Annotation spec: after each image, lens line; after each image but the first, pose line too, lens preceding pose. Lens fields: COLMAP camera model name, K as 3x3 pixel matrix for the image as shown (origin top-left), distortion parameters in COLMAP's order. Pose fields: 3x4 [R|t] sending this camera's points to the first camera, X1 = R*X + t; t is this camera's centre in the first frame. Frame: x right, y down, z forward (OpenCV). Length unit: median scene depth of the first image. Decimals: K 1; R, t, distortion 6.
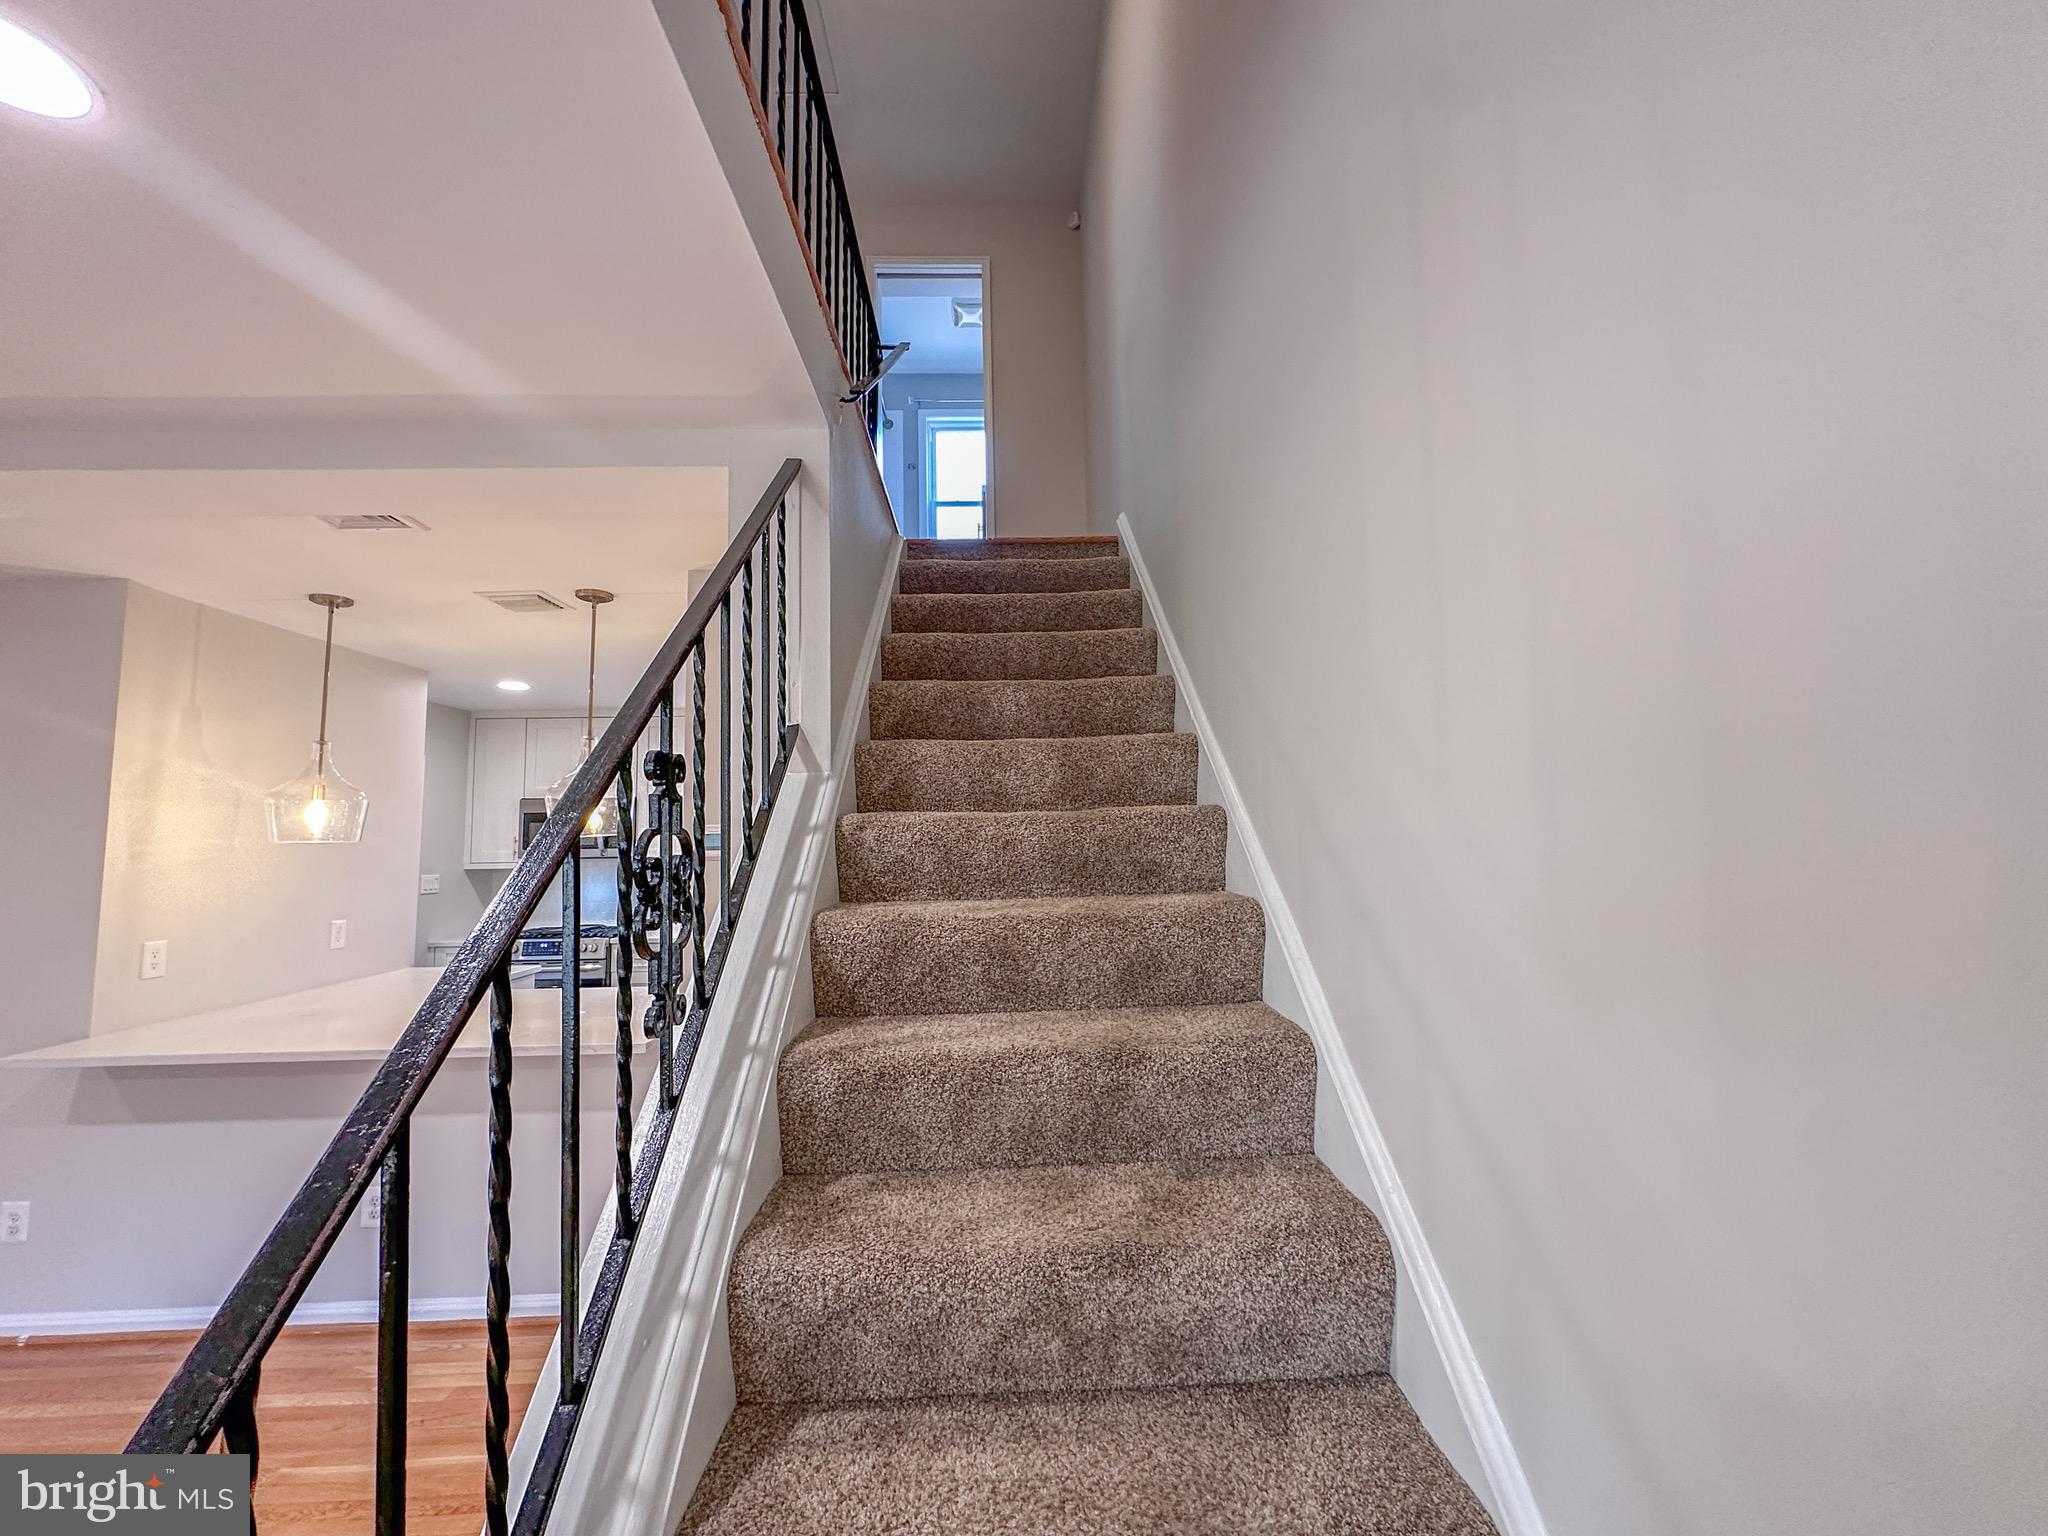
lens RADIAL K [[822.9, 0, 1022.1], [0, 822.9, 767.0], [0, 0, 1]] dist [0.000547, 0.000328]
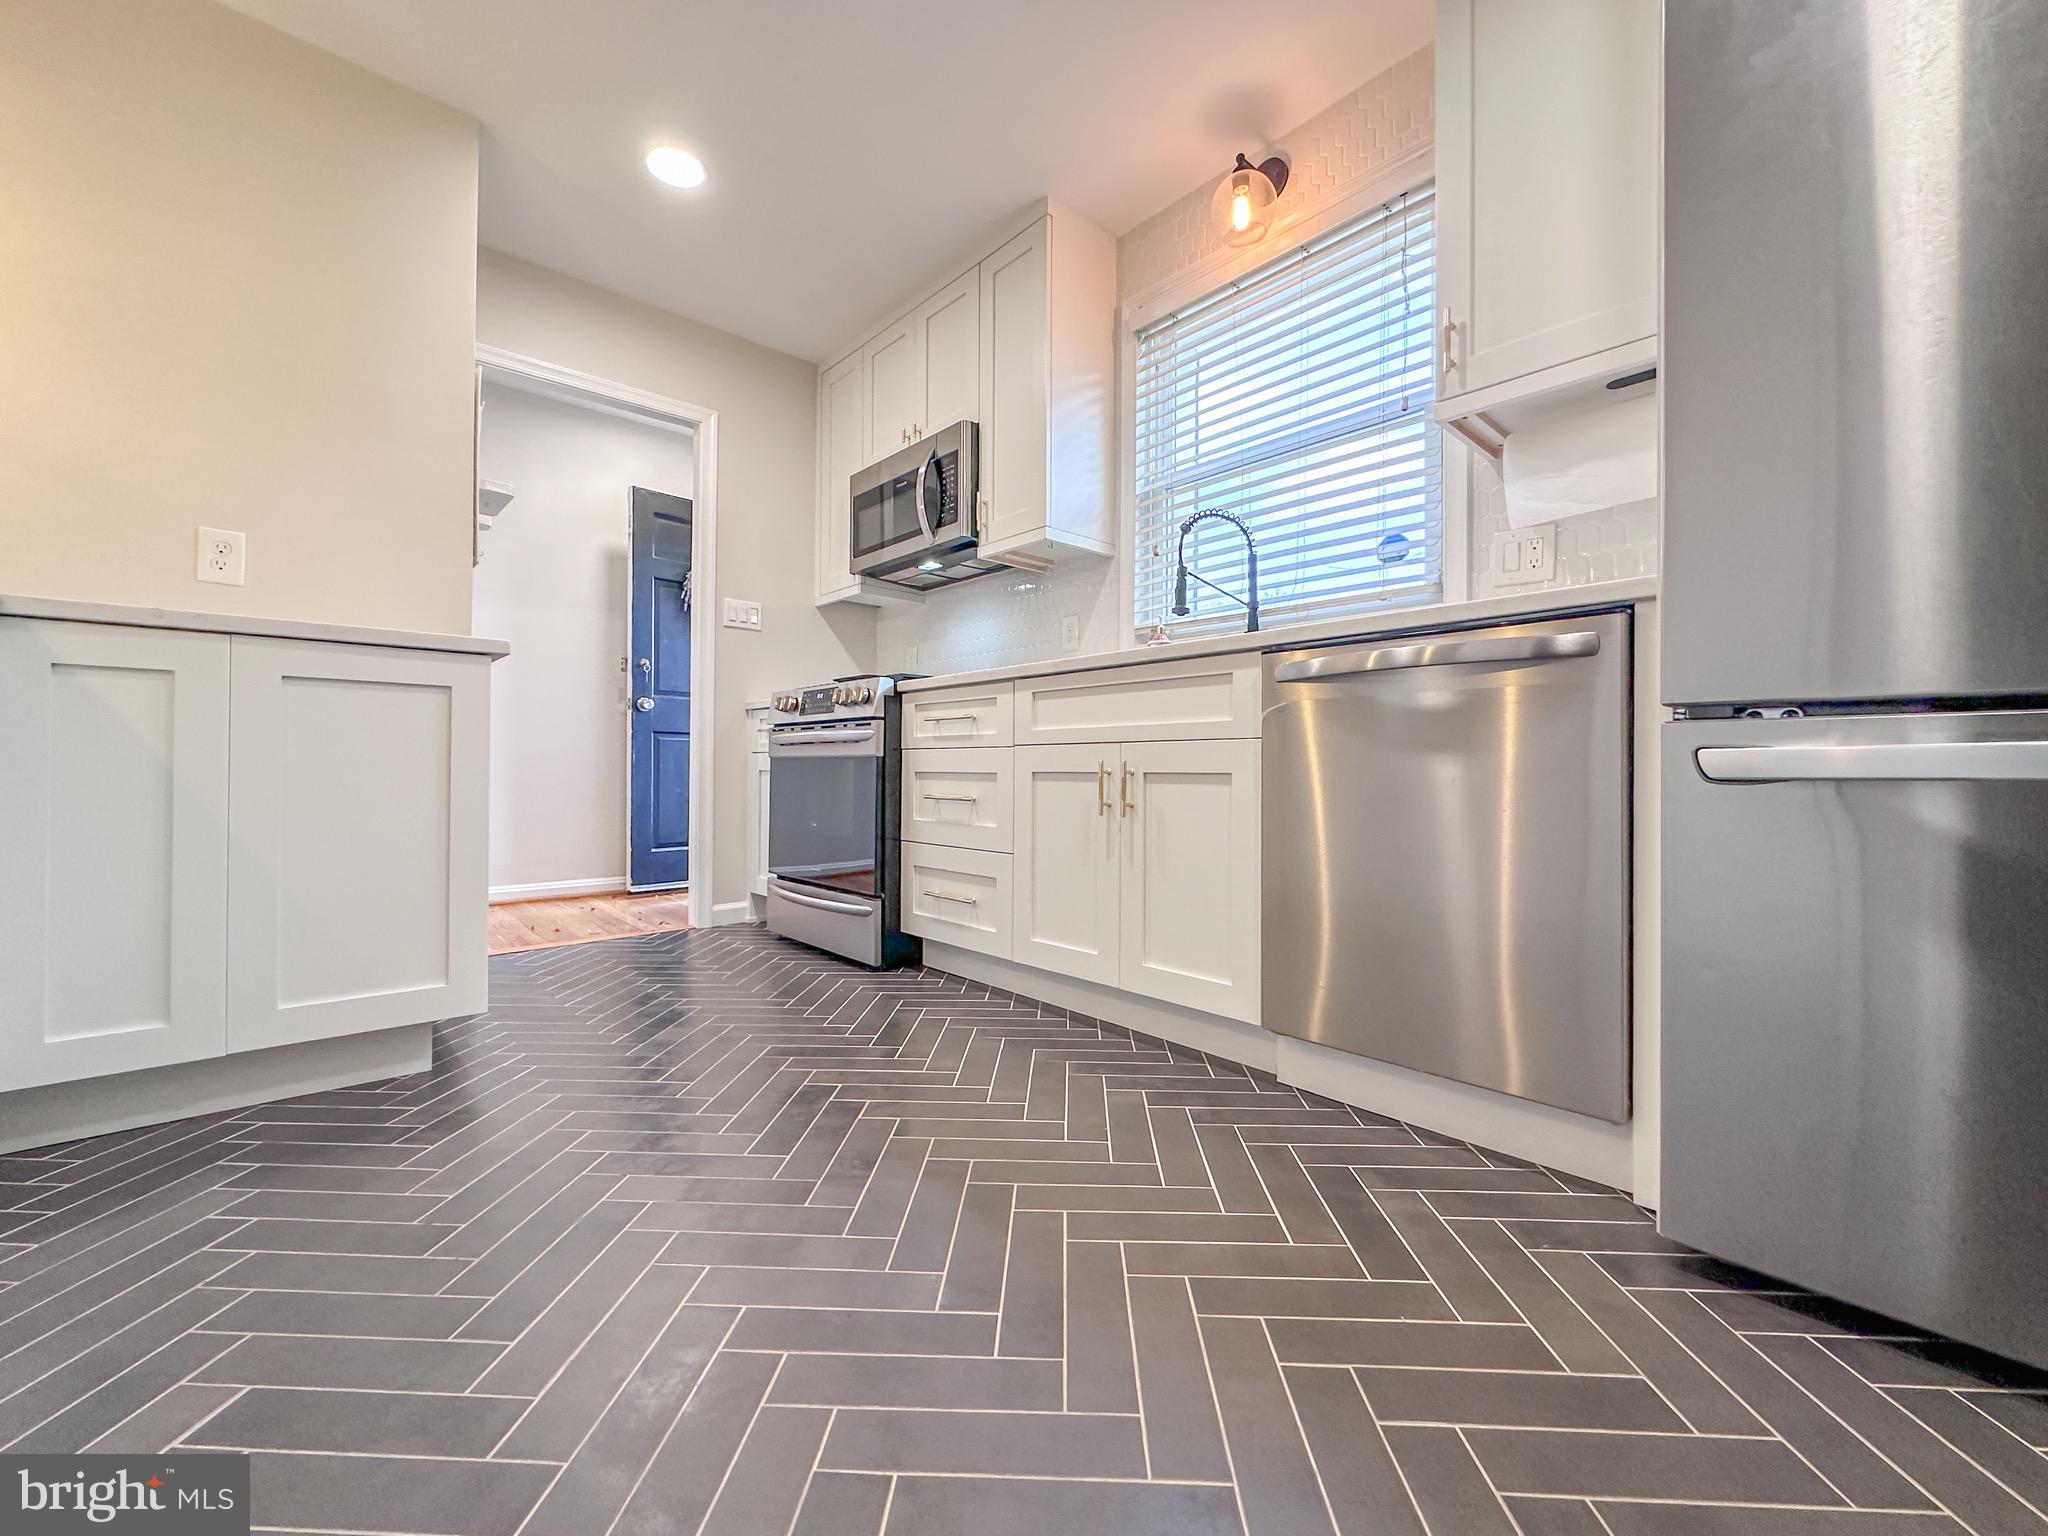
lens RADIAL K [[822.9, 0, 1022.1], [0, 822.9, 767.0], [0, 0, 1]] dist [0.000547, 0.000328]
pose [[0.650028, 0.020086, -0.759645, -0.115583], [0.048507, 0.996515, 0.067857, 0.389932], [0.758360, -0.080957, 0.646789, 1.238983]]
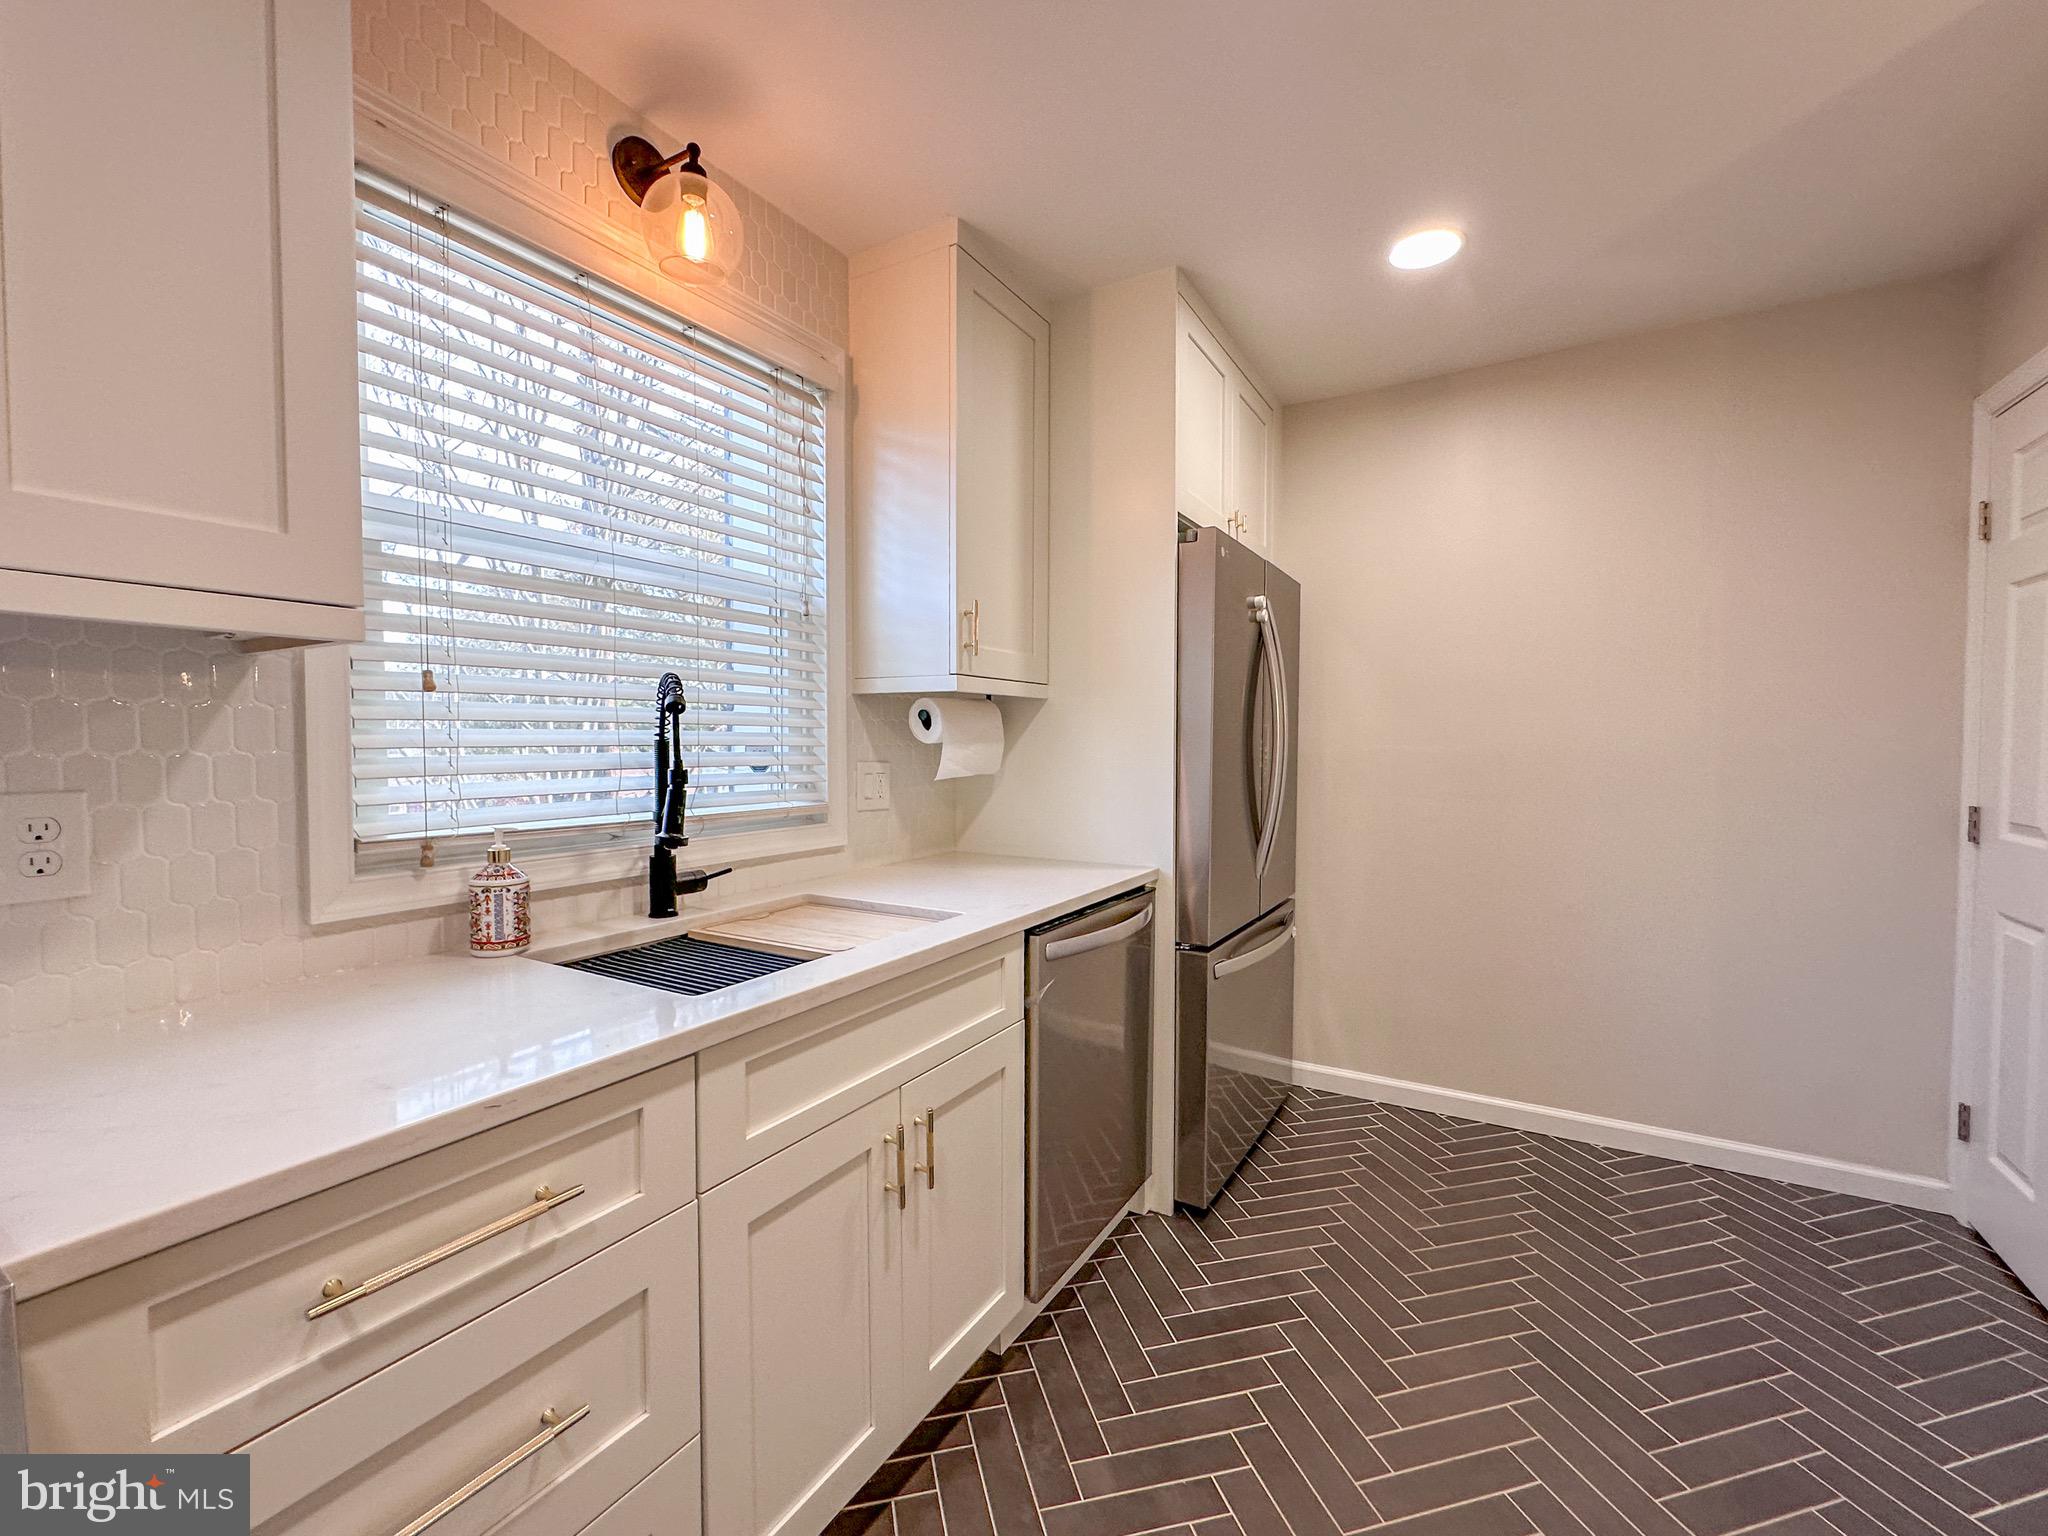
lens RADIAL K [[855.0, 0, 1024.0], [0, 855.0, 768.0], [0, 0, 1]] dist [-0.001767, -0.000068]
pose [[0.530891, -0.008027, 0.847402, -0.883406], [-0.087533, 0.994087, 0.064255, 0.221064], [-0.842907, -0.108288, 0.527050, 1.437387]]
